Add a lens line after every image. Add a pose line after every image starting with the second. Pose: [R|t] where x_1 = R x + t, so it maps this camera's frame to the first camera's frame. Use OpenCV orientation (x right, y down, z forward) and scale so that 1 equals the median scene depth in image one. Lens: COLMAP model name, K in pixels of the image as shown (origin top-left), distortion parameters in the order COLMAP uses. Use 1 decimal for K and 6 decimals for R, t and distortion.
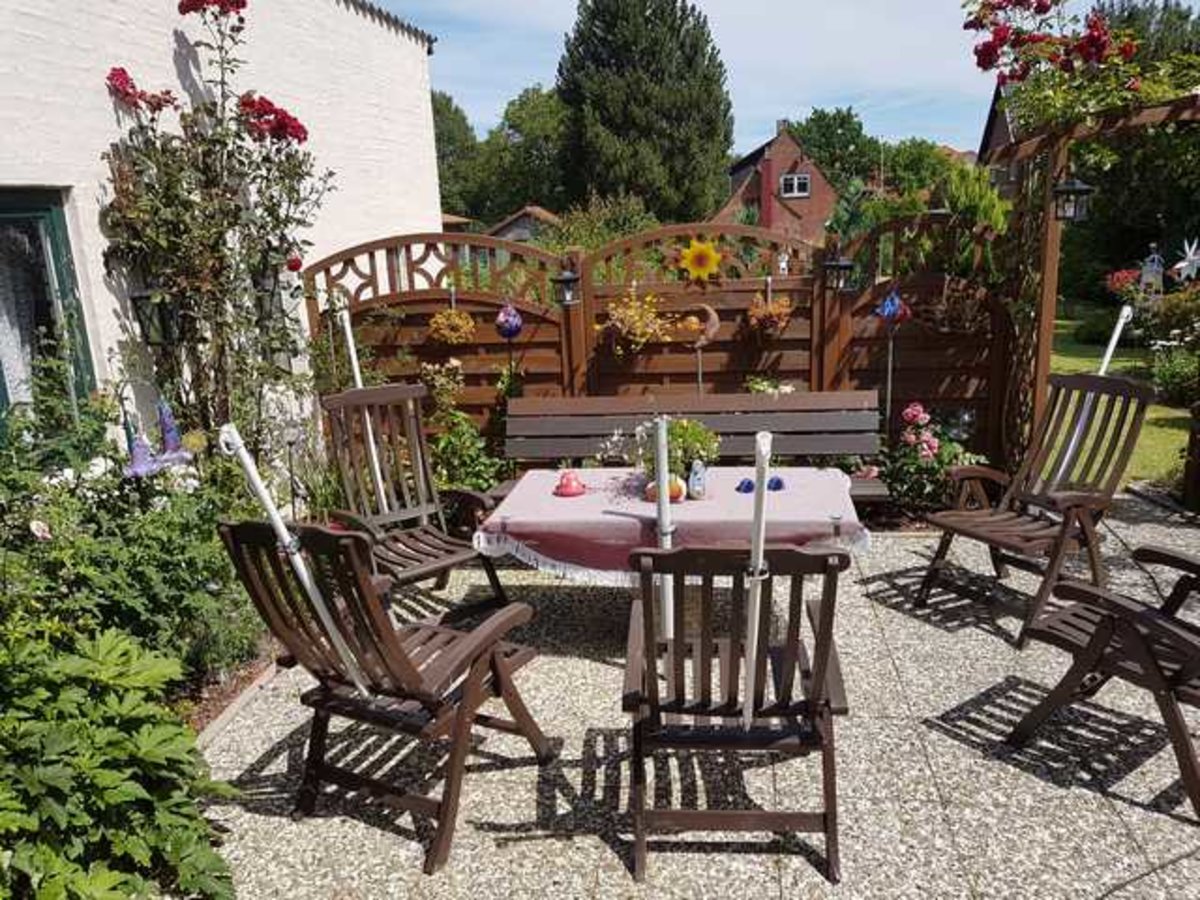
lens RADIAL K [[905.9, 0, 600.0], [0, 905.9, 450.0], [0, 0, 1]] dist [-0.005987, -0.002317]
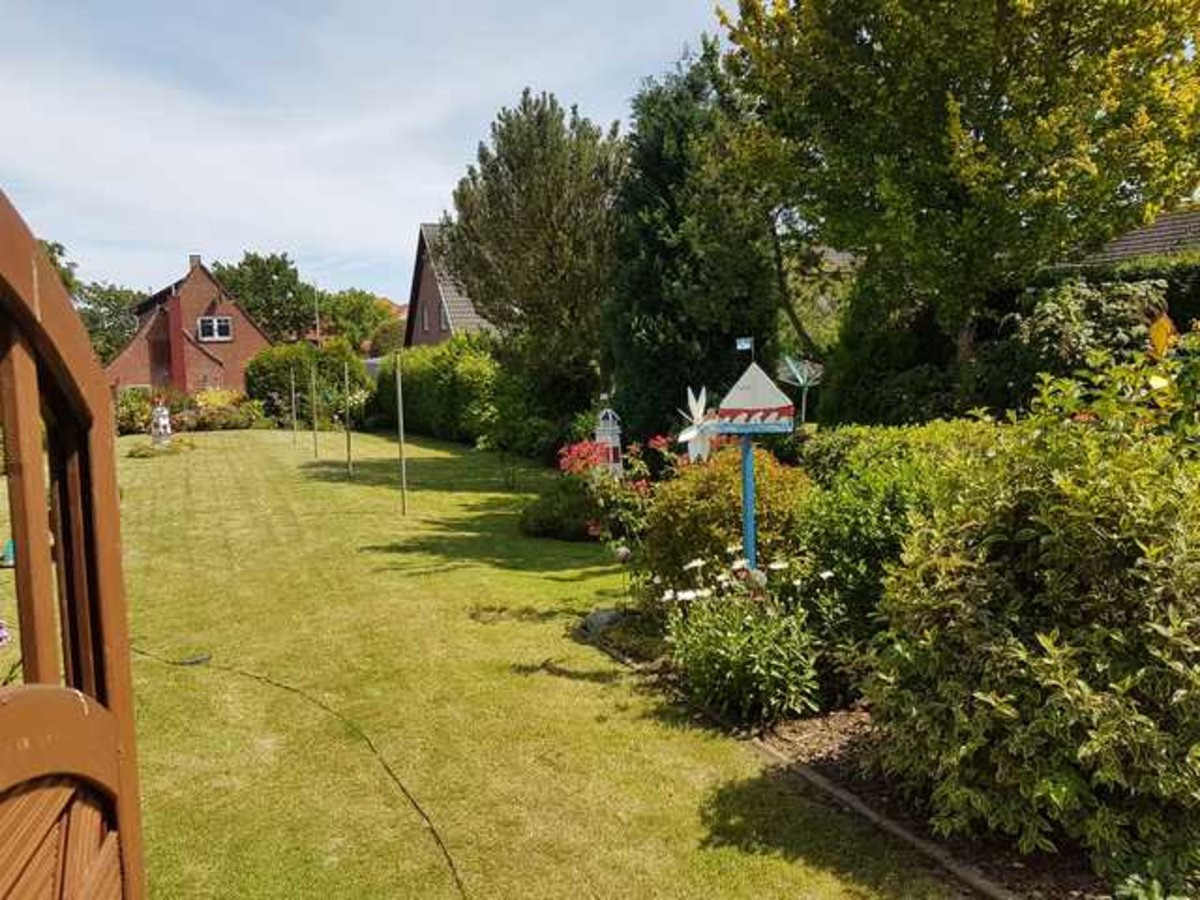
lens RADIAL K [[925.1, 0, 600.0], [0, 925.1, 450.0], [0, 0, 1]] dist [0.092023, -0.000612]
pose [[0.843933, -0.033822, 0.535381, 0.085908], [0.120898, 0.984327, -0.128391, -0.036461], [-0.522648, 0.173080, 0.834795, 0.158645]]
